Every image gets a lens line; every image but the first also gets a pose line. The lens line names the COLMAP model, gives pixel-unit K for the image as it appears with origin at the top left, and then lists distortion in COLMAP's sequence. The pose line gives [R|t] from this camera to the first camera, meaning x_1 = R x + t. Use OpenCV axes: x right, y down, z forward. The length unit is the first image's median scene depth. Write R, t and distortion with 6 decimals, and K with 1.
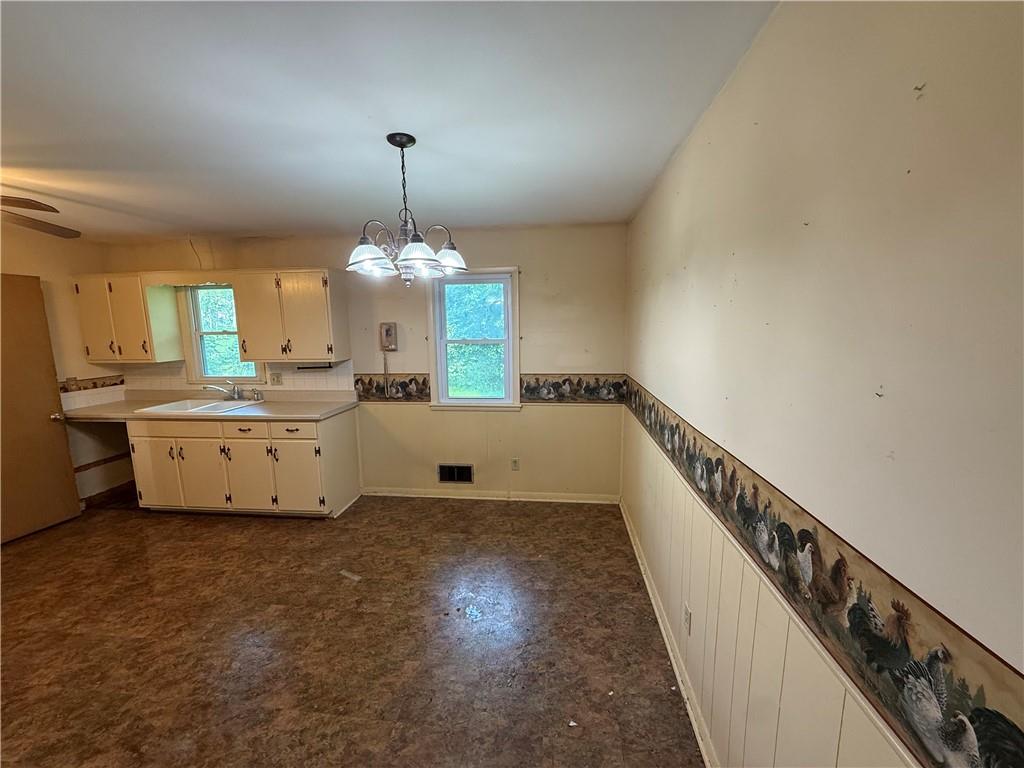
lens RADIAL K [[406.6, 0, 511.0], [0, 406.6, 383.3], [0, 0, 1]] dist [0.000911, 0.000193]
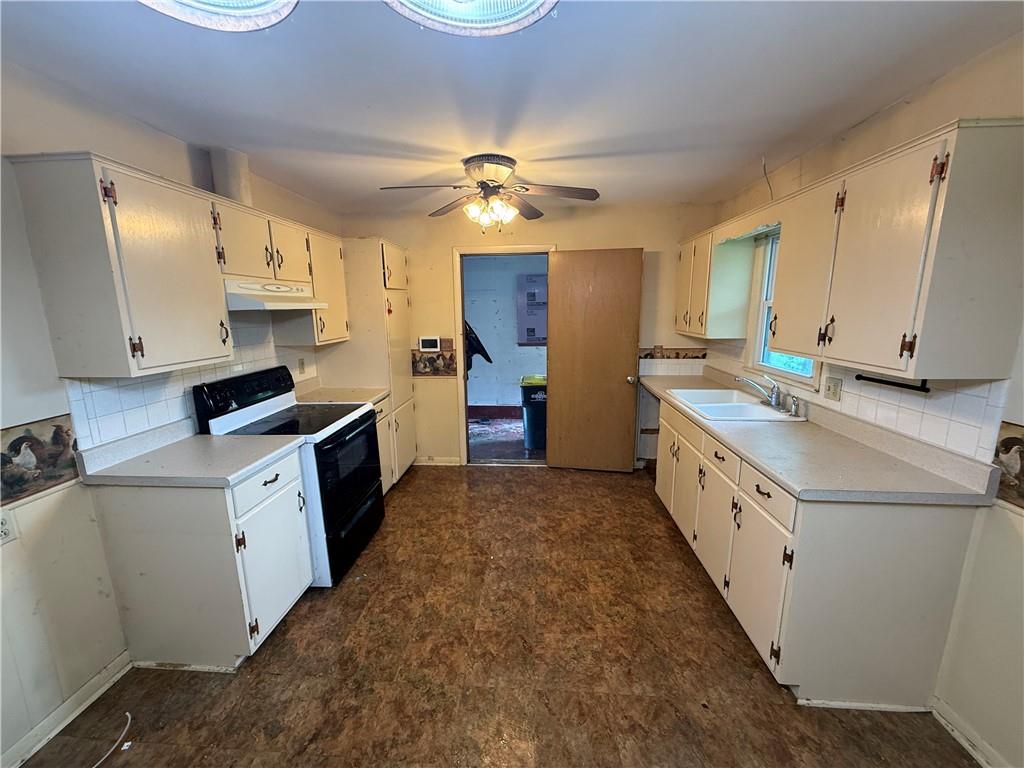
lens RADIAL K [[406.6, 0, 506.0], [0, 406.6, 383.6], [0, 0, 1]] dist [0.000911, 0.000193]
pose [[0.038552, 0.202138, -0.978598, -0.058904], [-0.132603, 0.971700, 0.195489, -0.070651], [0.990419, 0.122229, 0.064265, 0.560619]]
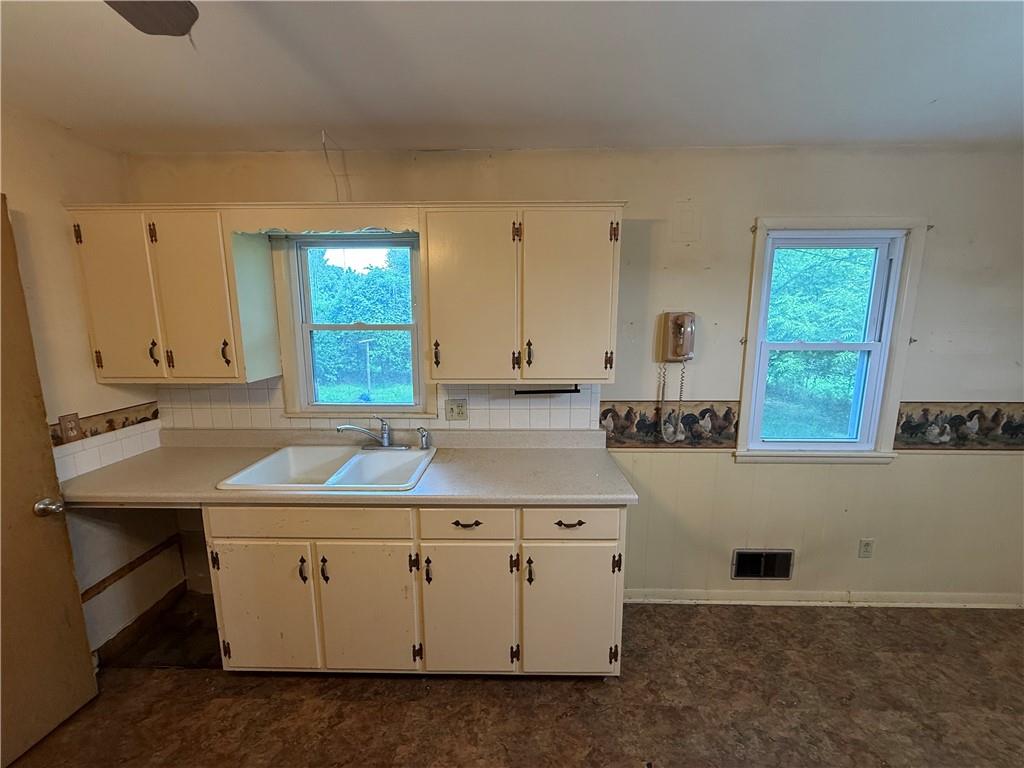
lens RADIAL K [[406.6, 0, 511.6], [0, 406.6, 383.6], [0, 0, 1]] dist [0.000911, 0.000193]
pose [[0.995649, -0.001719, 0.093172, -0.592632], [0.000351, 0.999892, 0.014705, -0.058675], [-0.093187, -0.014608, 0.995541, 0.460193]]
